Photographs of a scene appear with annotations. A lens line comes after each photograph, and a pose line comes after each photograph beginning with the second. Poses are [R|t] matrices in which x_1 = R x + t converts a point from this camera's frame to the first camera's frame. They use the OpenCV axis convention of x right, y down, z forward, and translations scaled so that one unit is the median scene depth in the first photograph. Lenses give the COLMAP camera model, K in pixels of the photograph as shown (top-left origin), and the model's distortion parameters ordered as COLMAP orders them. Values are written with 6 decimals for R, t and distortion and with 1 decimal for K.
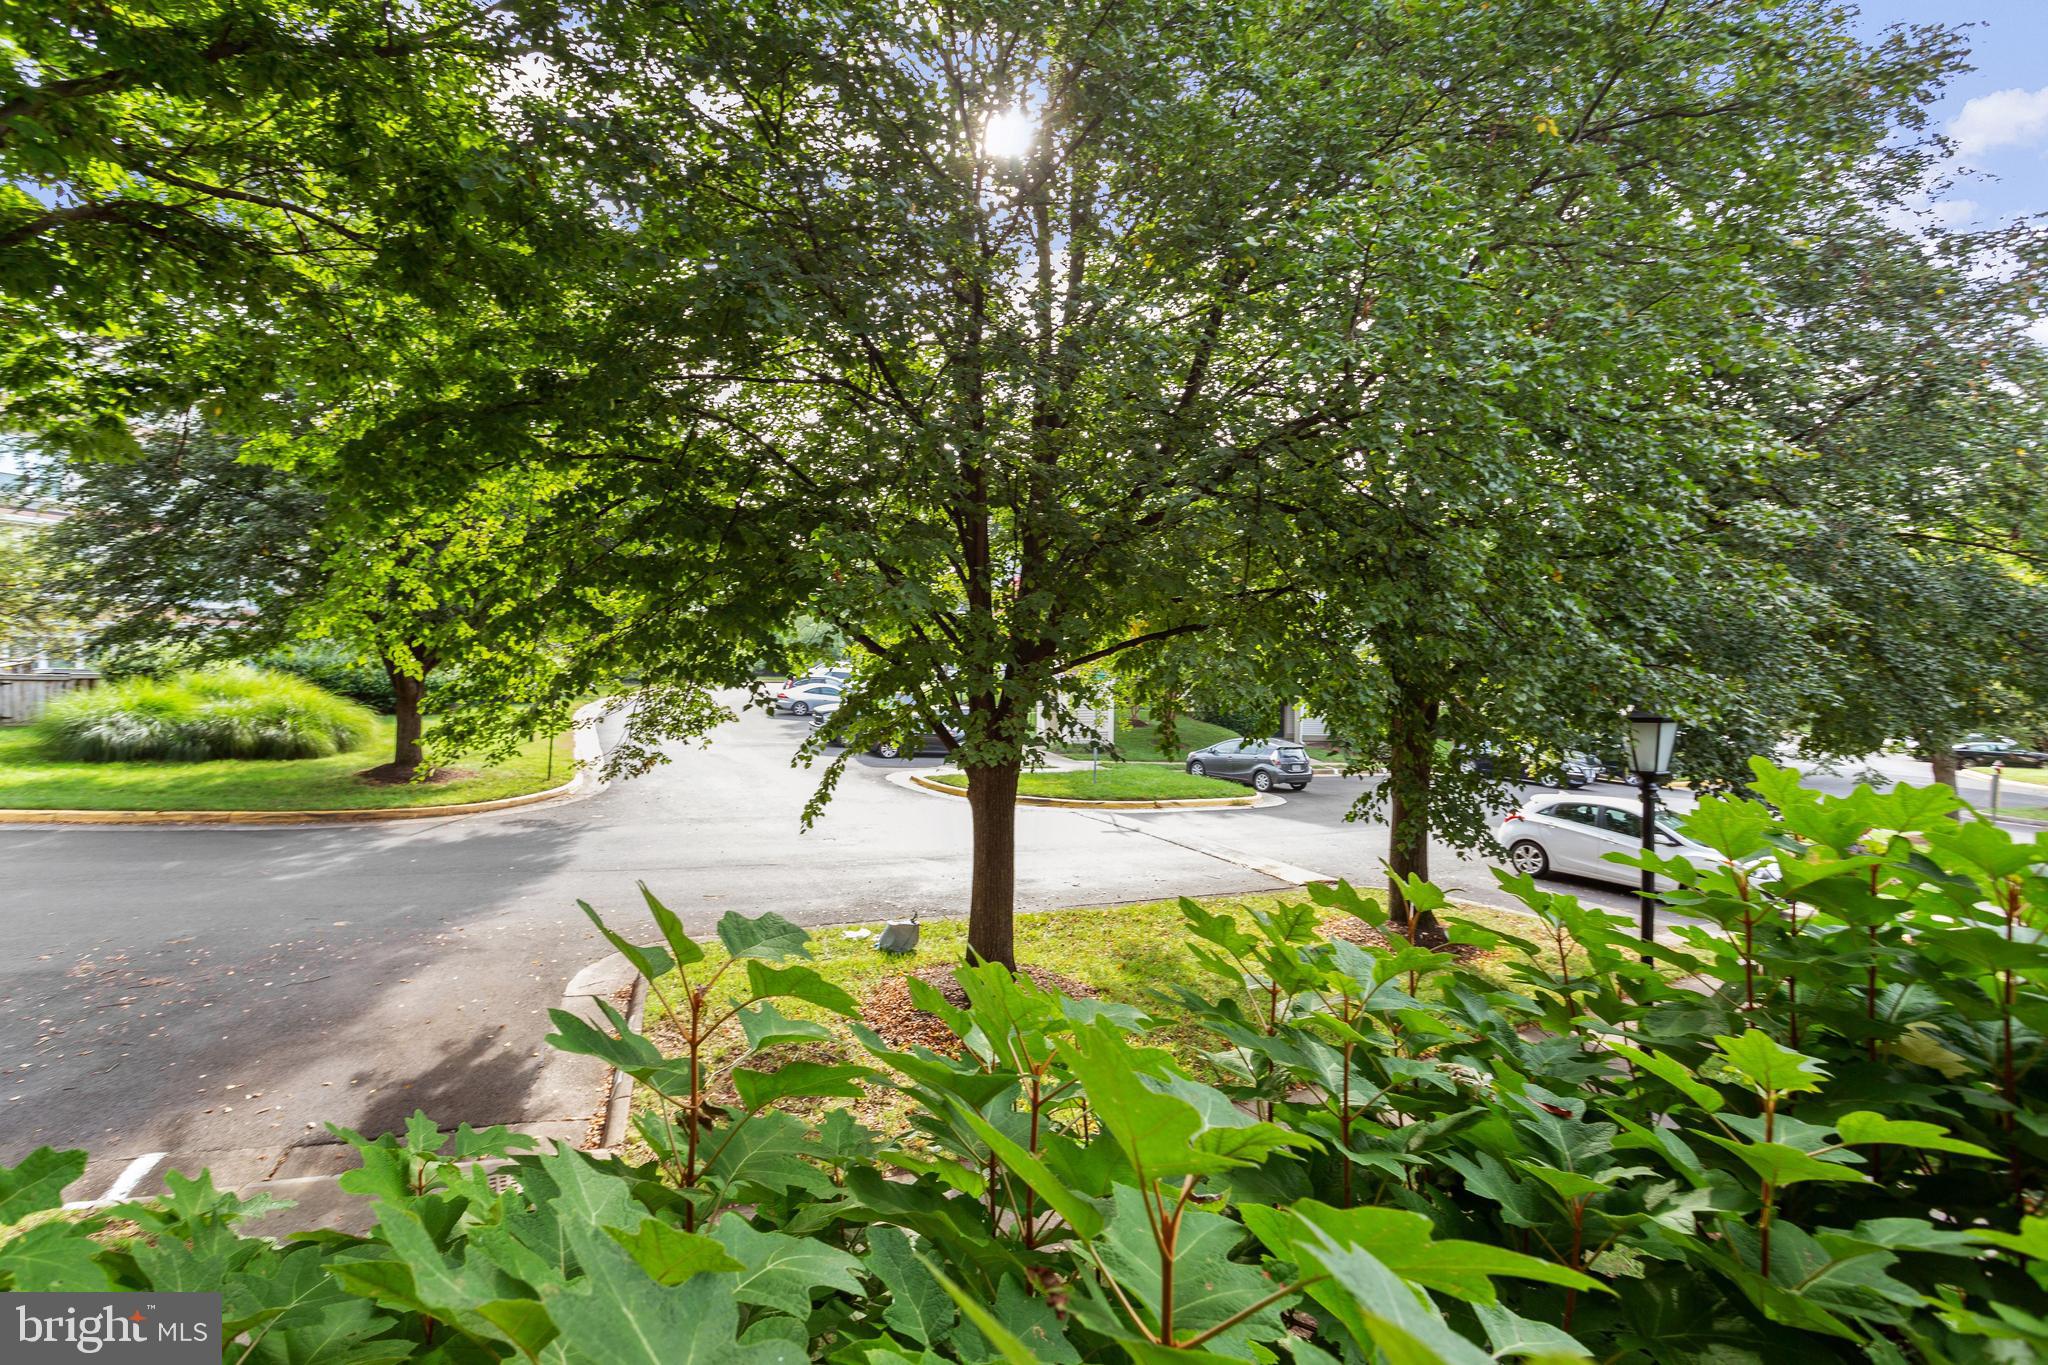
lens RADIAL K [[999.6, 0, 1053.1], [0, 999.6, 668.8], [0, 0, 1]] dist [-0.052611, 0.014206]
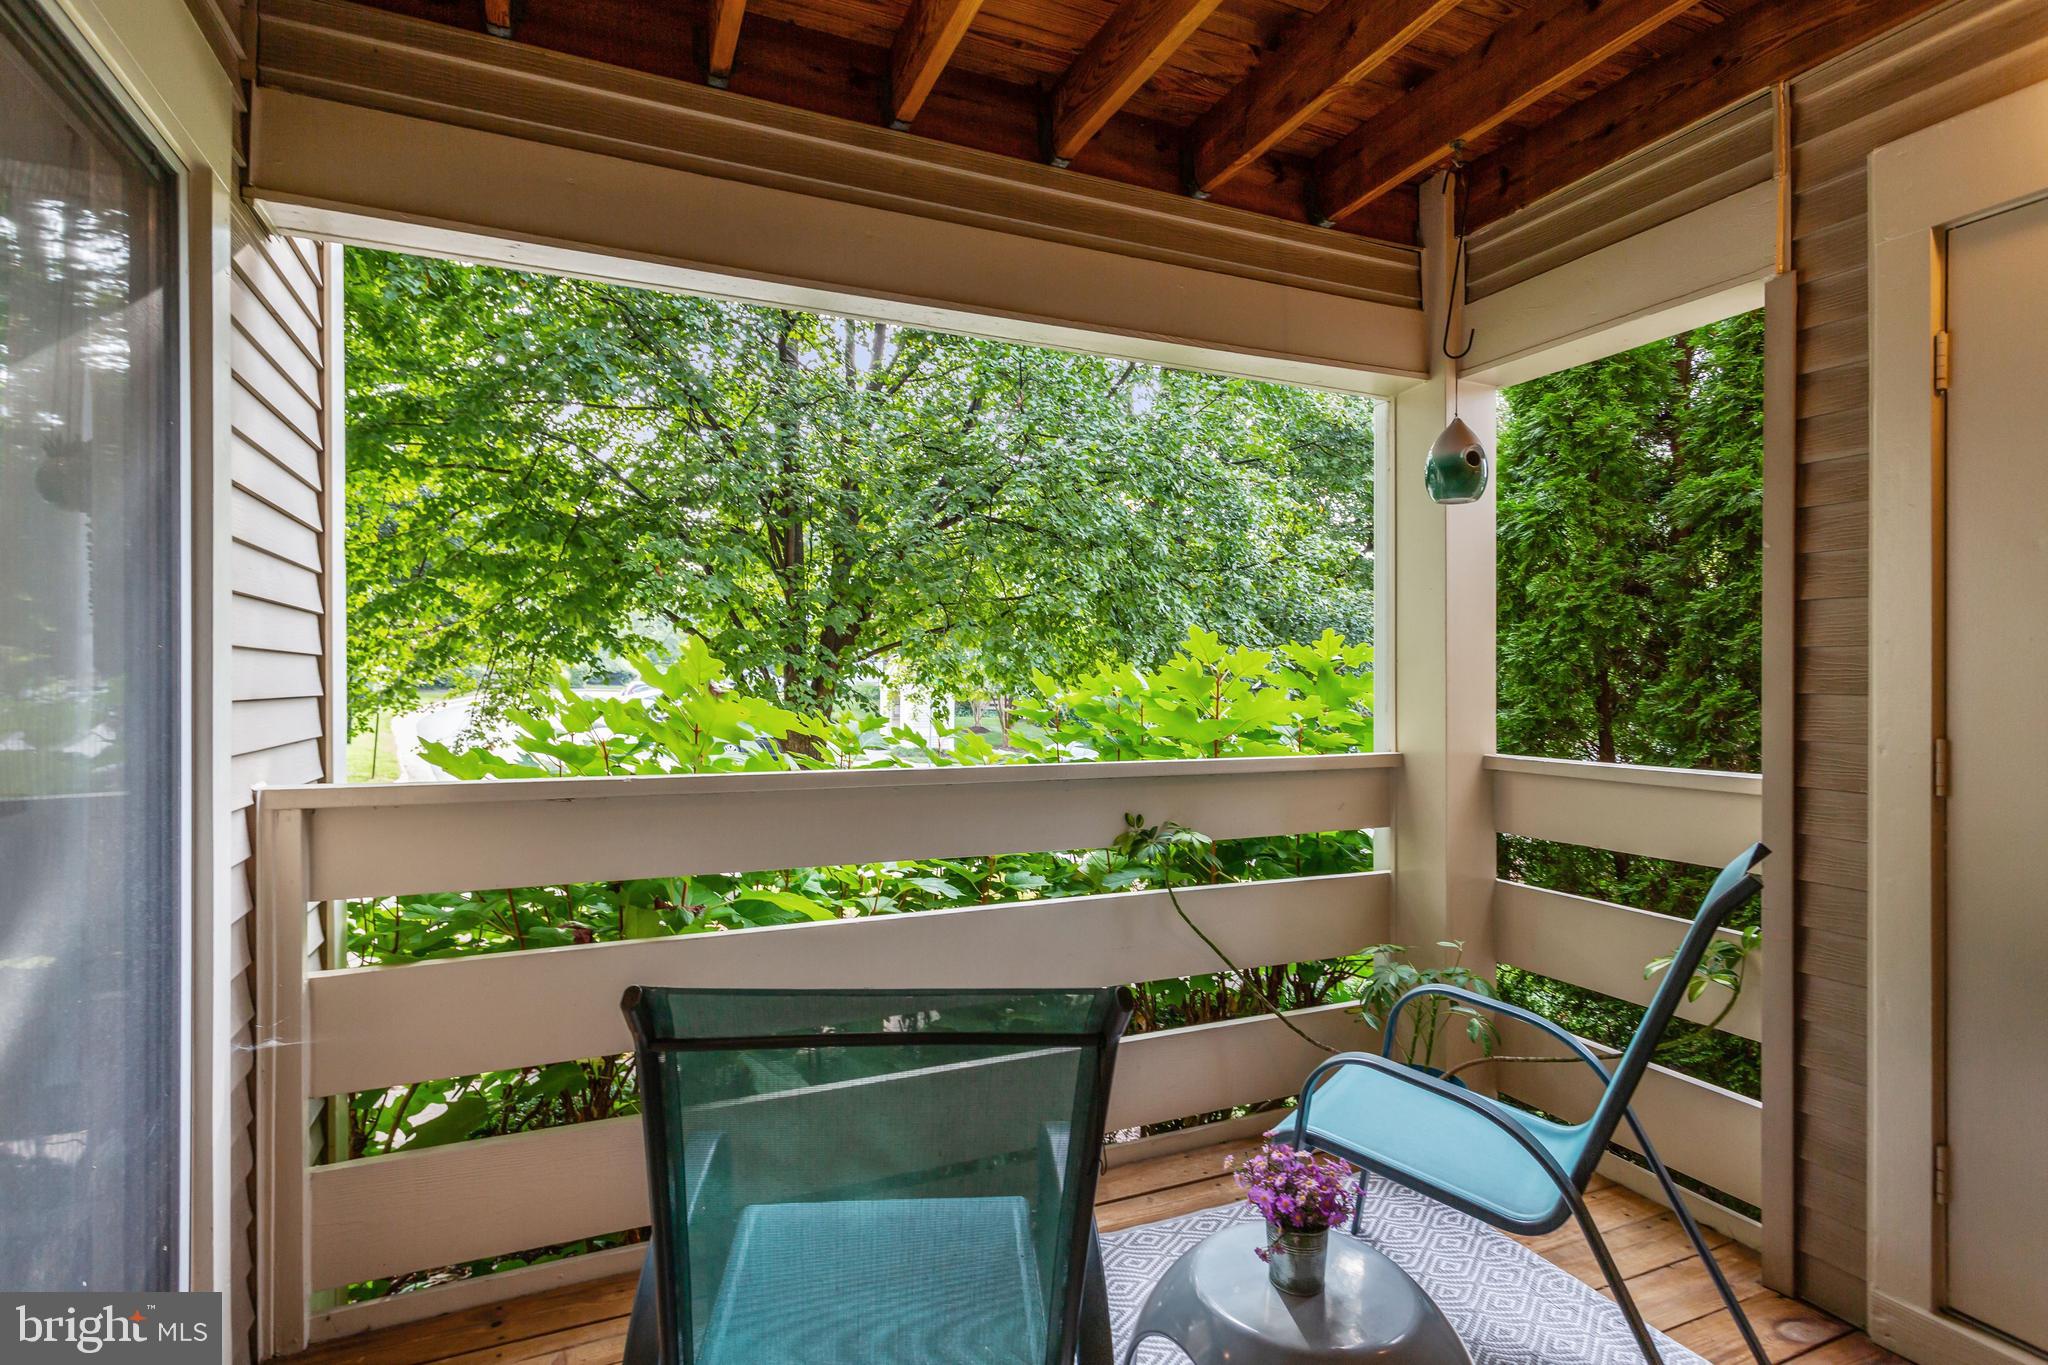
lens RADIAL K [[999.6, 0, 1068.7], [0, 999.6, 687.8], [0, 0, 1]] dist [-0.052611, 0.014206]
pose [[0.987470, 0.004652, 0.157737, 0.070107], [-0.005448, 0.999975, 0.004613, 0.032535], [-0.157711, -0.005414, 0.987470, -0.237614]]
